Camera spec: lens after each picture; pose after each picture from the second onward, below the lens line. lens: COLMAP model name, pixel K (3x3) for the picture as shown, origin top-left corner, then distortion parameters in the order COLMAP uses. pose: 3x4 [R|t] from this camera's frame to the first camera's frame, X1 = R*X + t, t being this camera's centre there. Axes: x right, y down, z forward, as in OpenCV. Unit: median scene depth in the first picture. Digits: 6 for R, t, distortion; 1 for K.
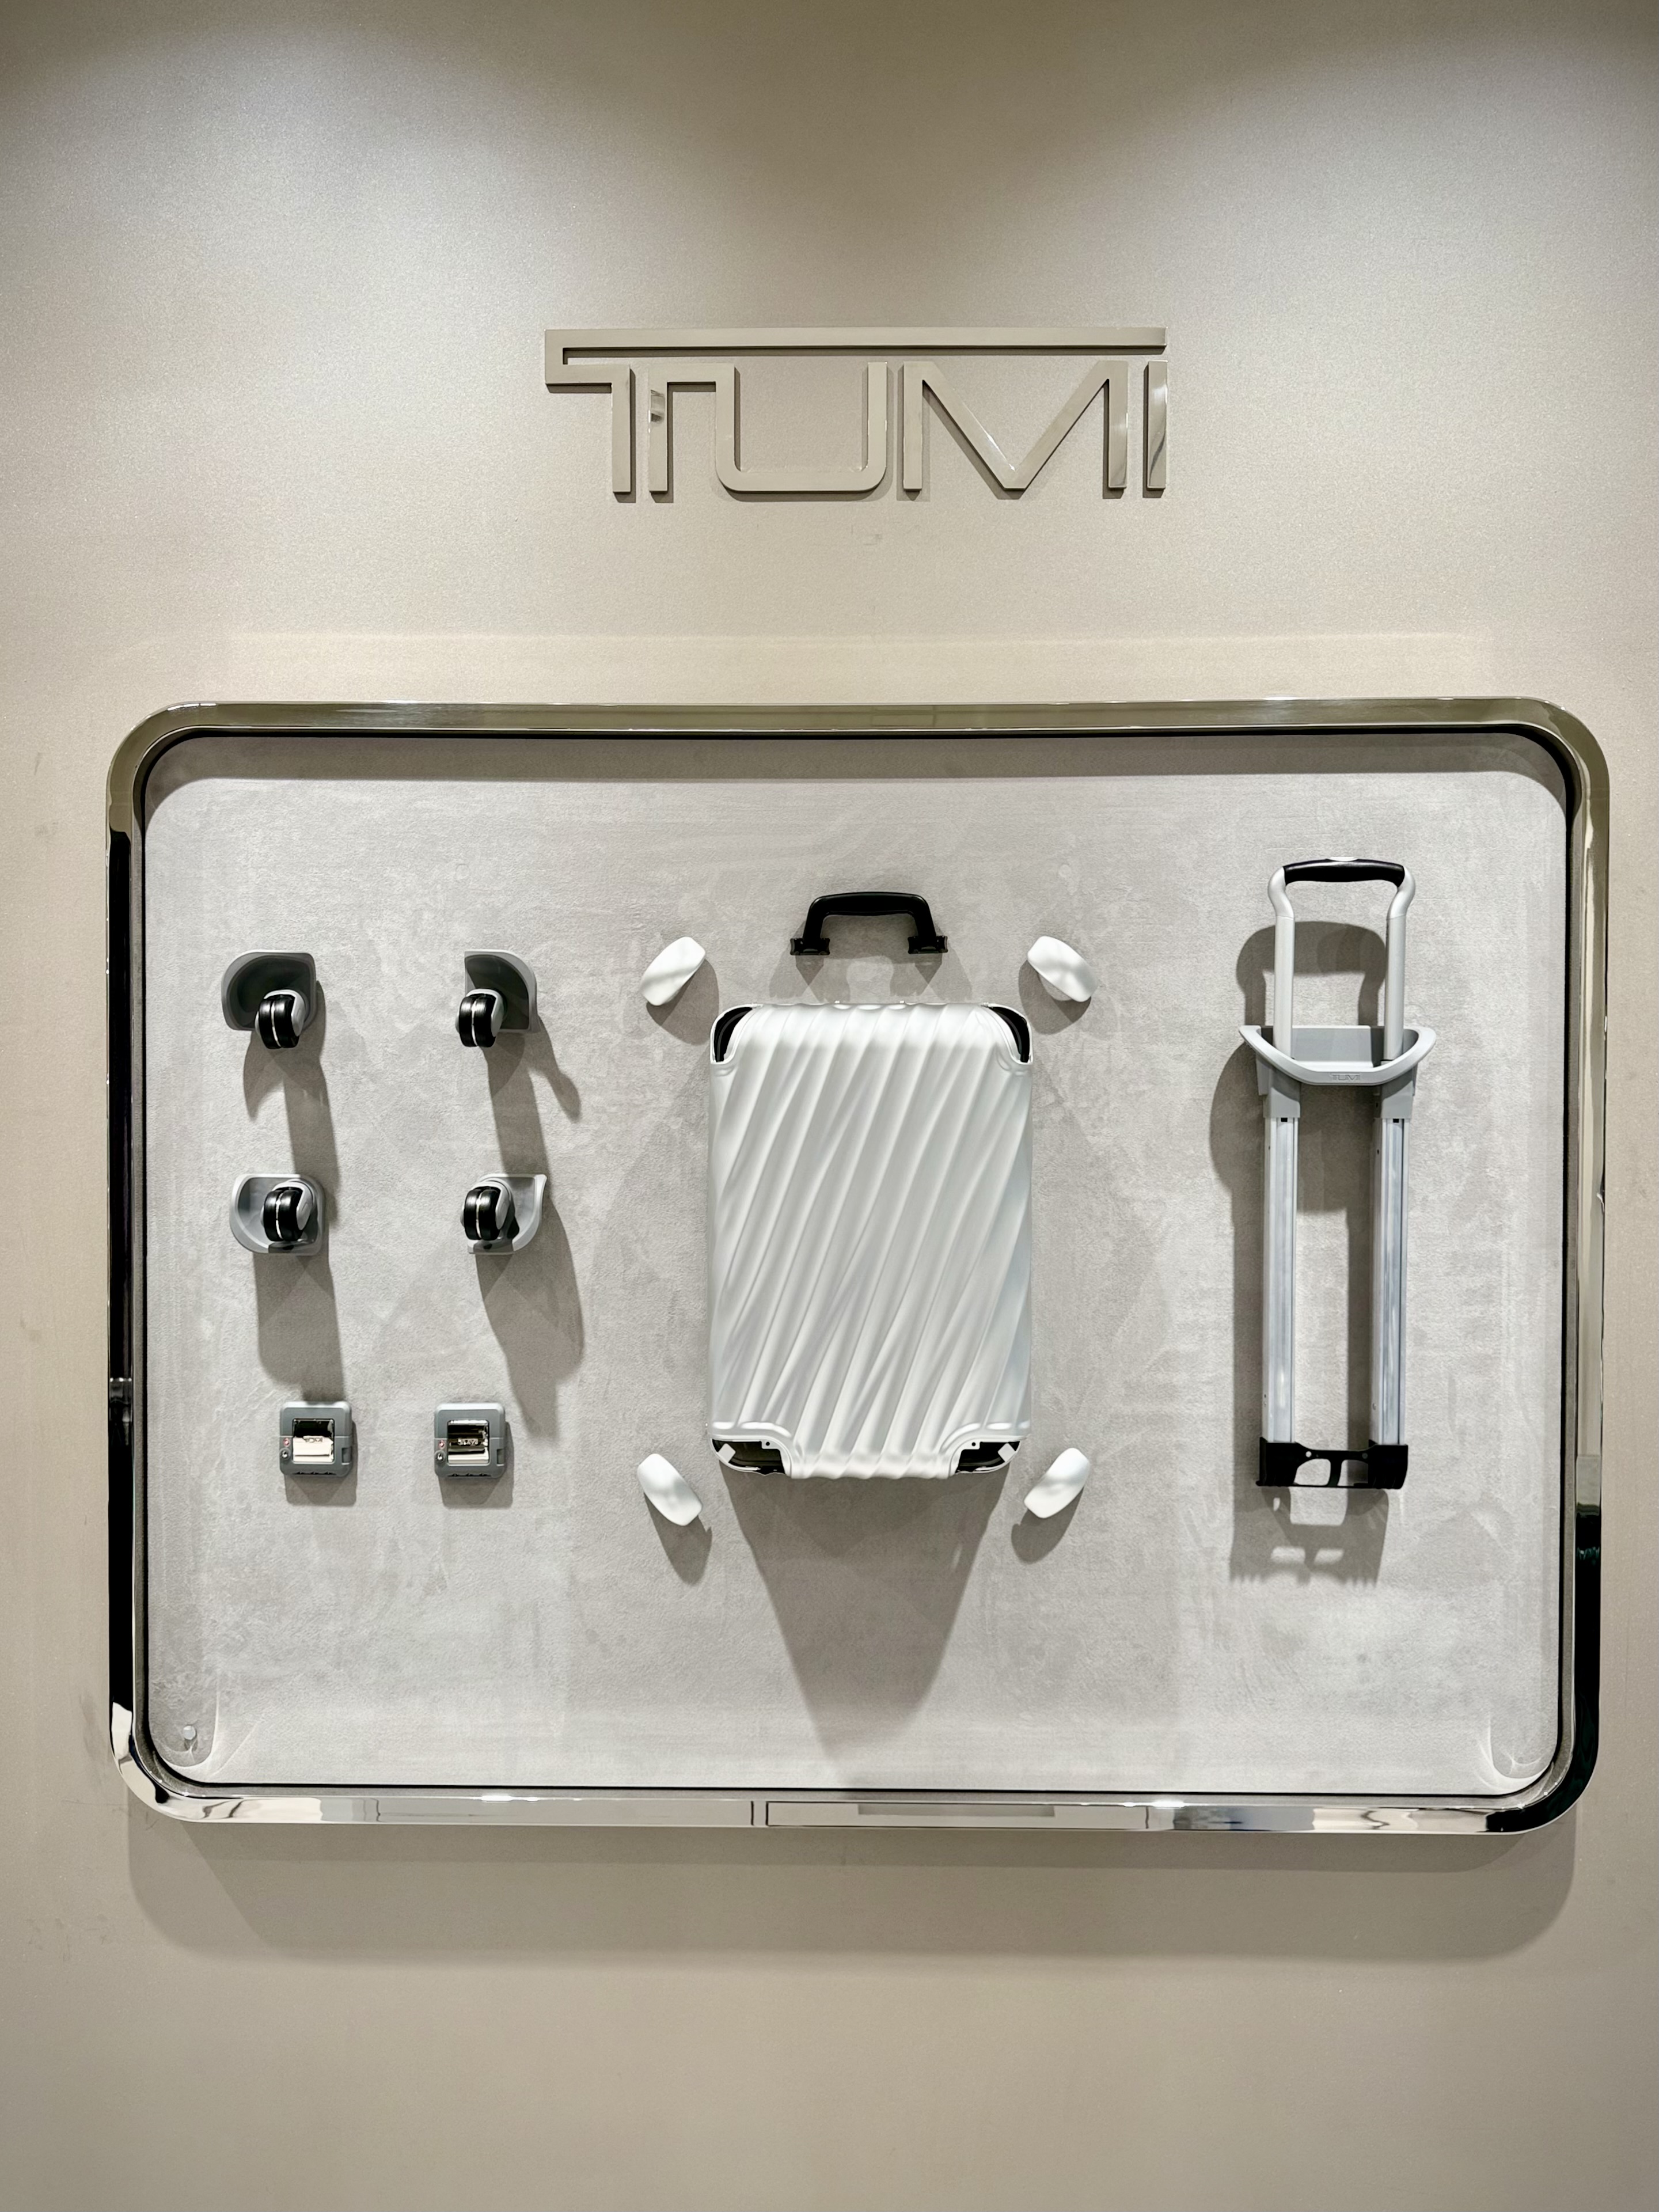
lens RADIAL K [[1567.9, 0, 829.5], [0, 1567.9, 1106.0], [0, 0, 1]] dist [0.074043, -0.094563]
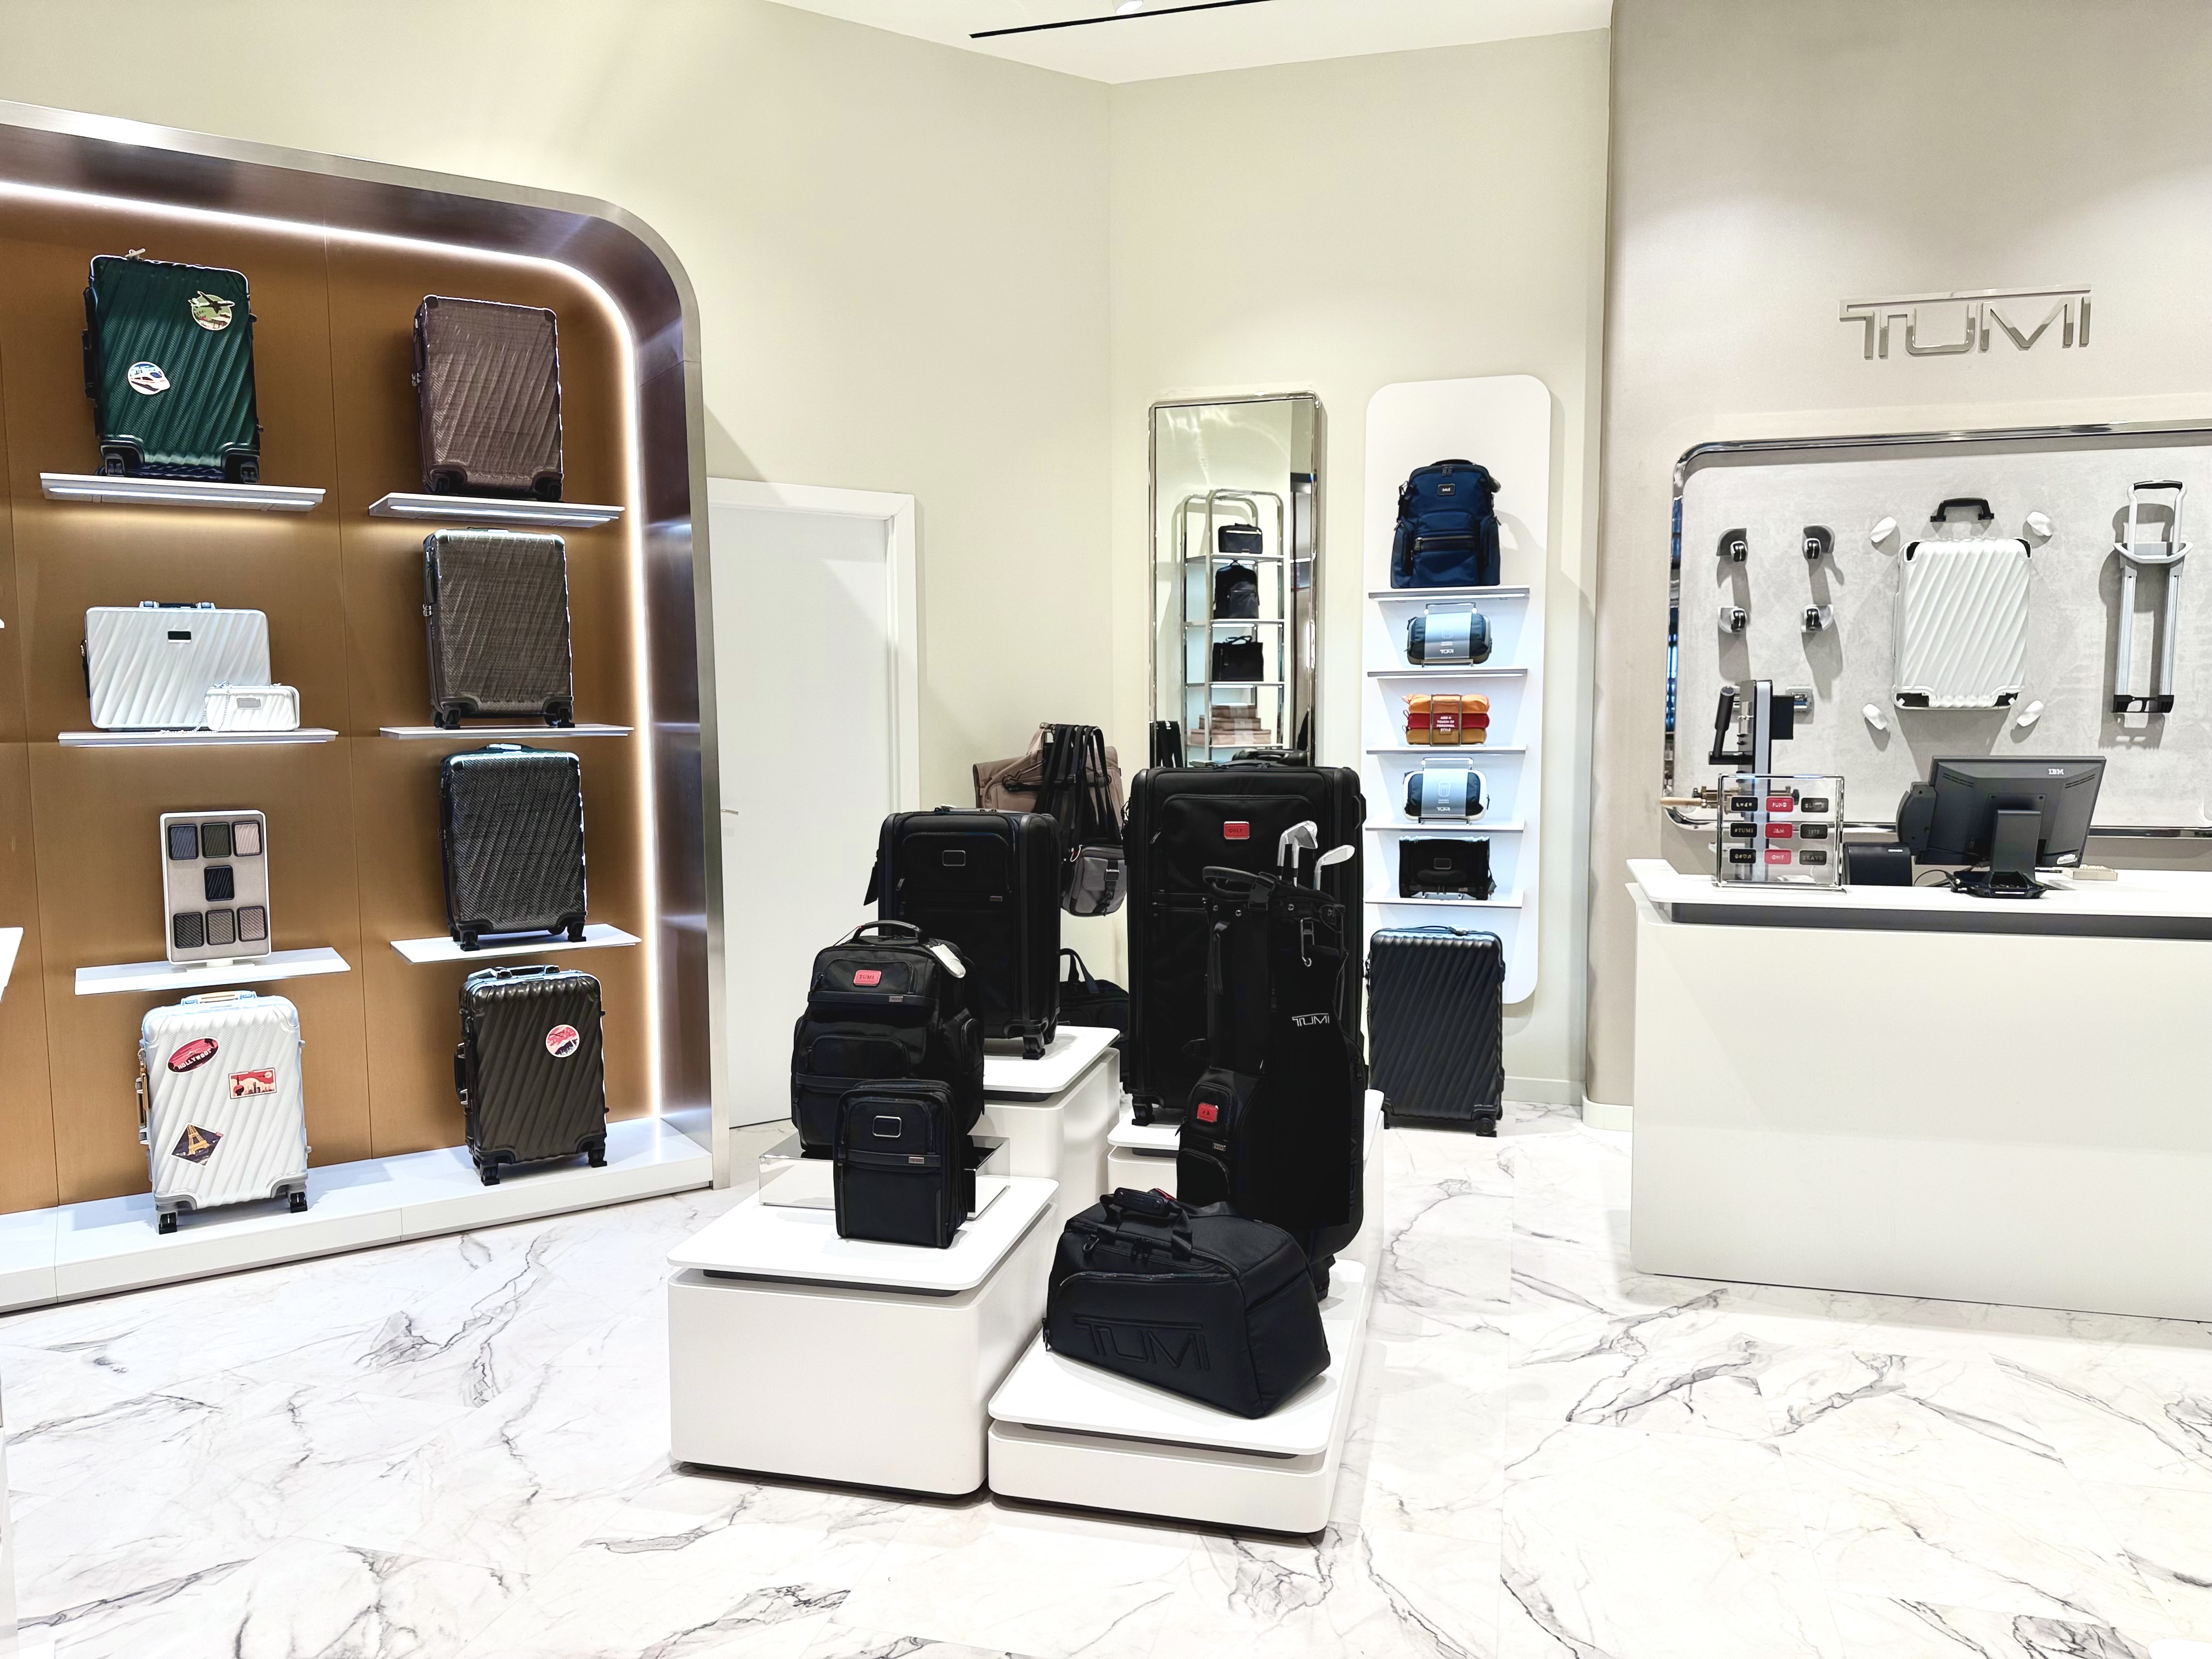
lens RADIAL K [[1568.0, 0, 1106.0], [0, 1568.0, 829.5], [0, 0, 1]] dist [0.074043, -0.094563]
pose [[0.969122, 0.014319, -0.246166, -0.734452], [0.007501, 0.996139, 0.087474, 0.186439], [0.246468, -0.086619, 0.965272, -2.099696]]
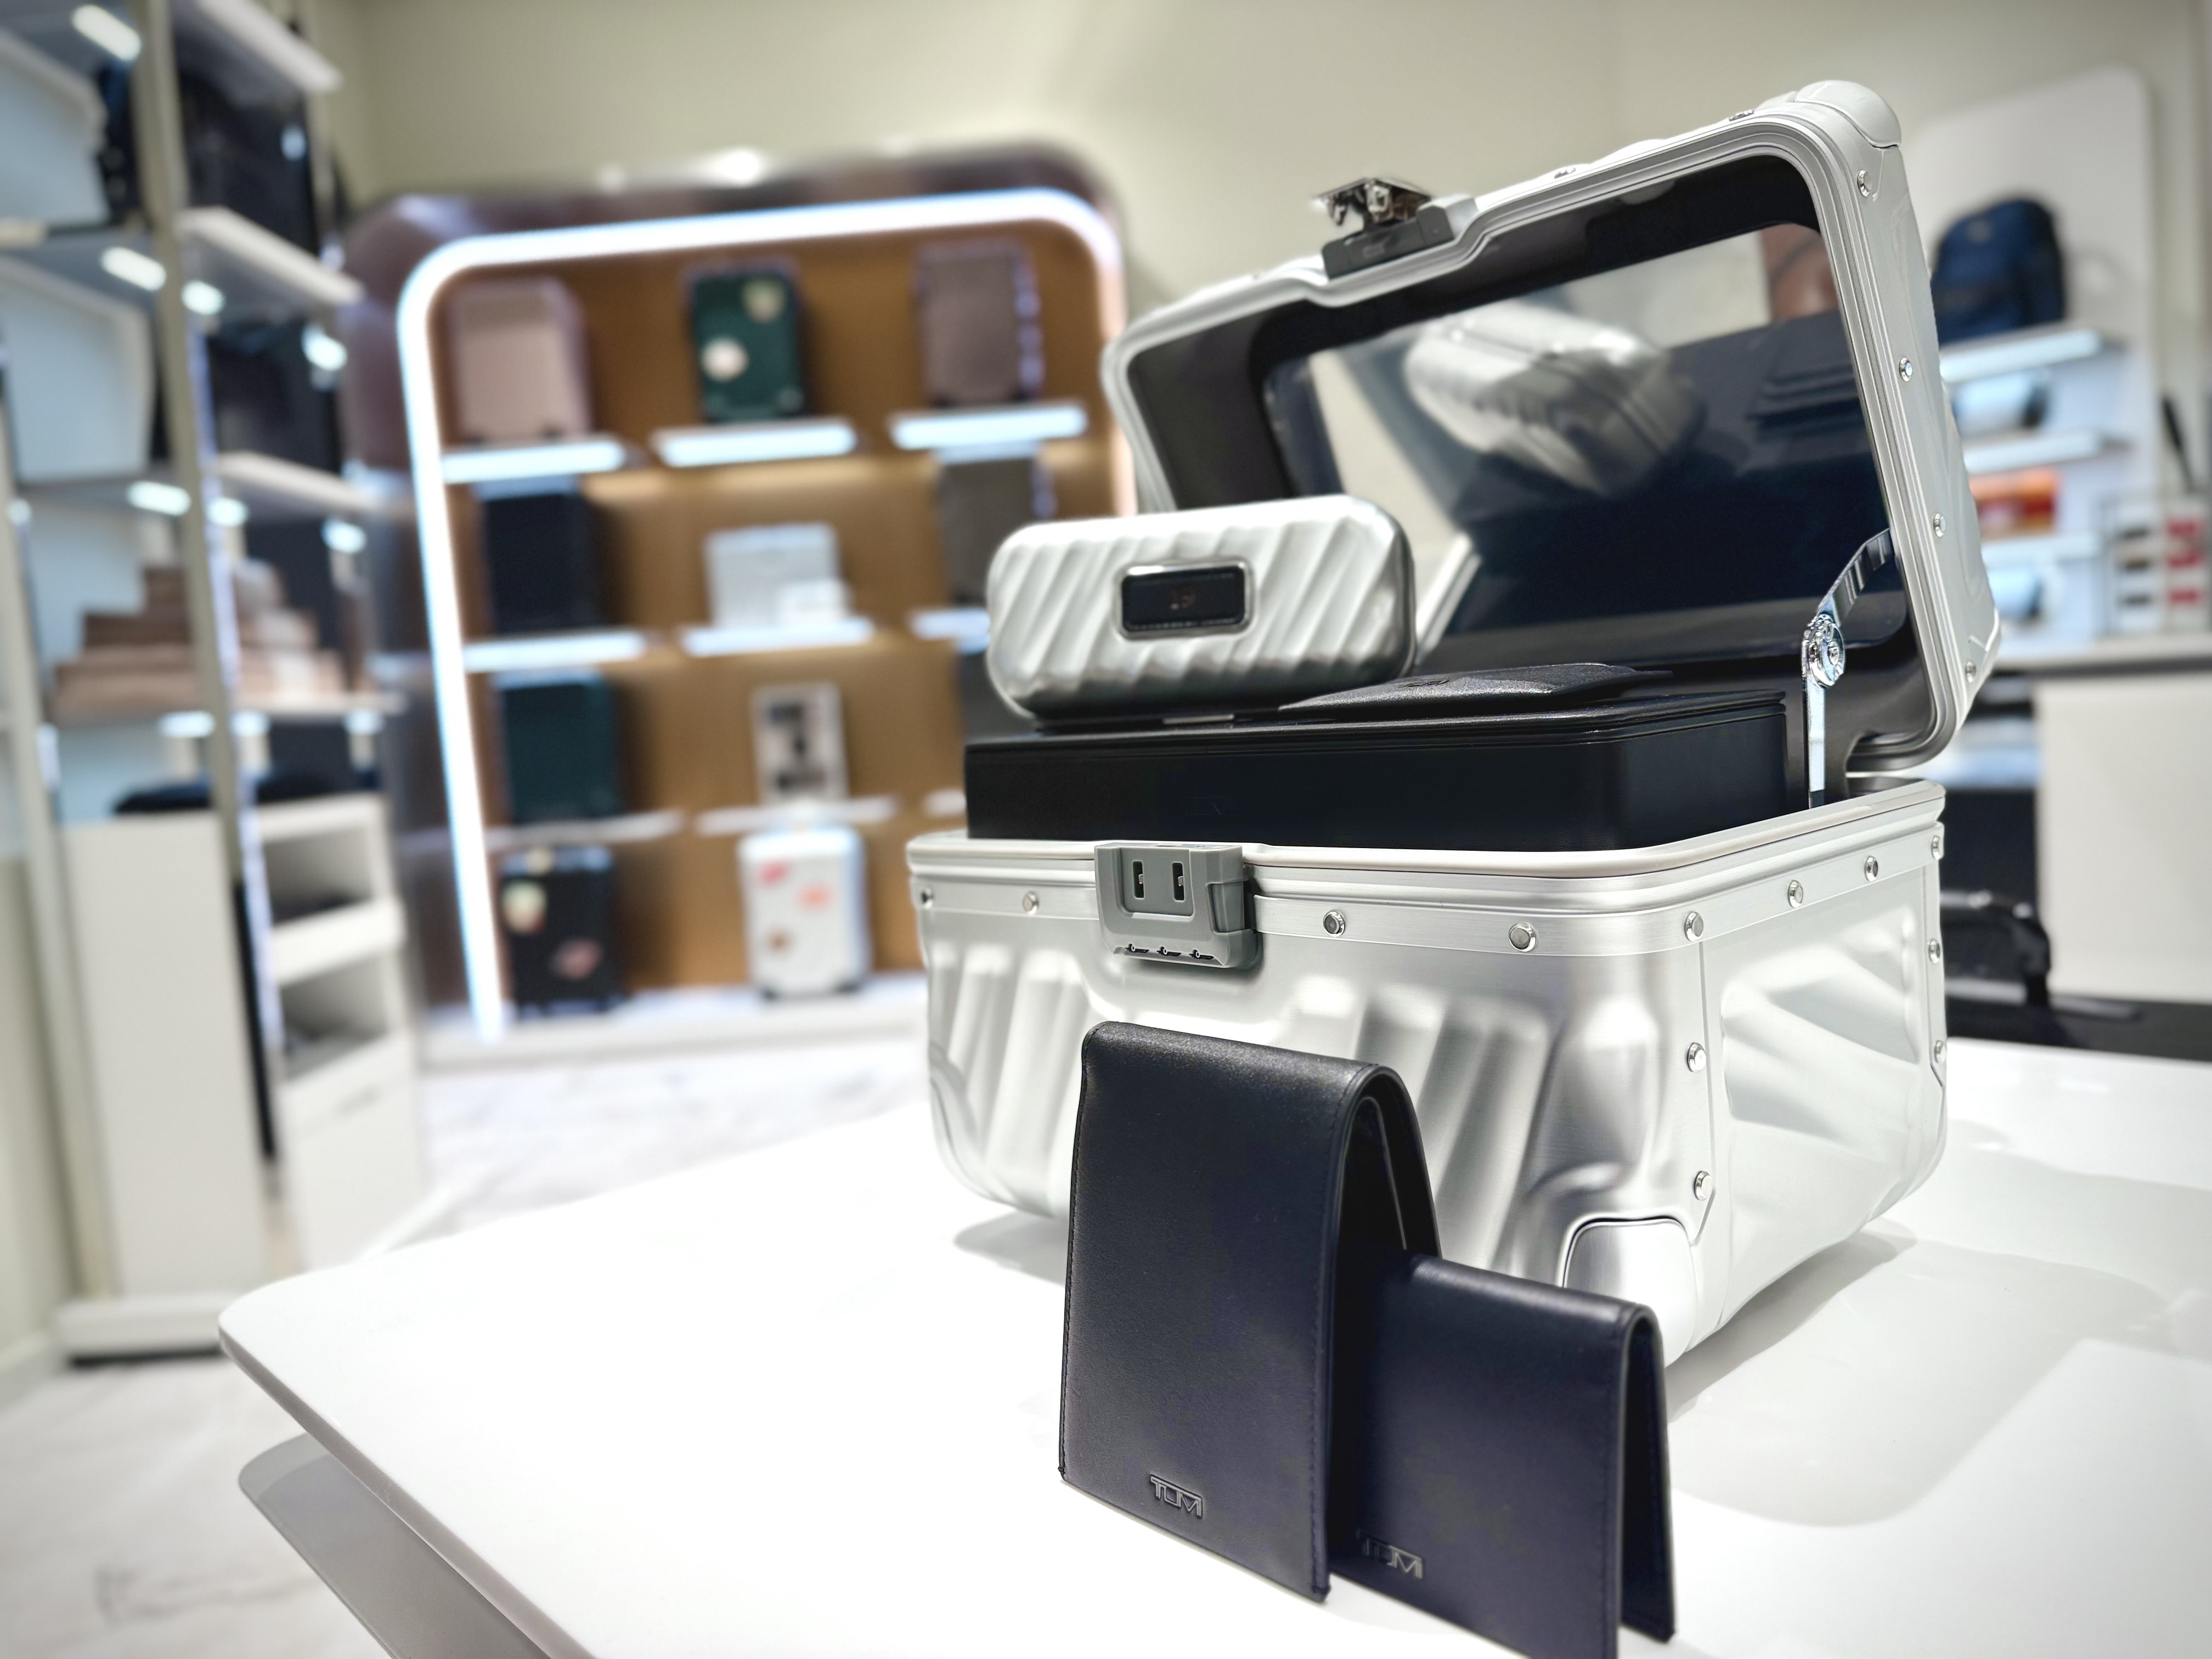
lens RADIAL K [[1568.0, 0, 1106.0], [0, 1568.0, 829.5], [0, 0, 1]] dist [0.074043, -0.094563]
pose [[0.670810, 0.007724, -0.741589, 0.075546], [0.078613, 0.993572, 0.081459, 0.429490], [0.737451, -0.112942, 0.665891, -1.742550]]
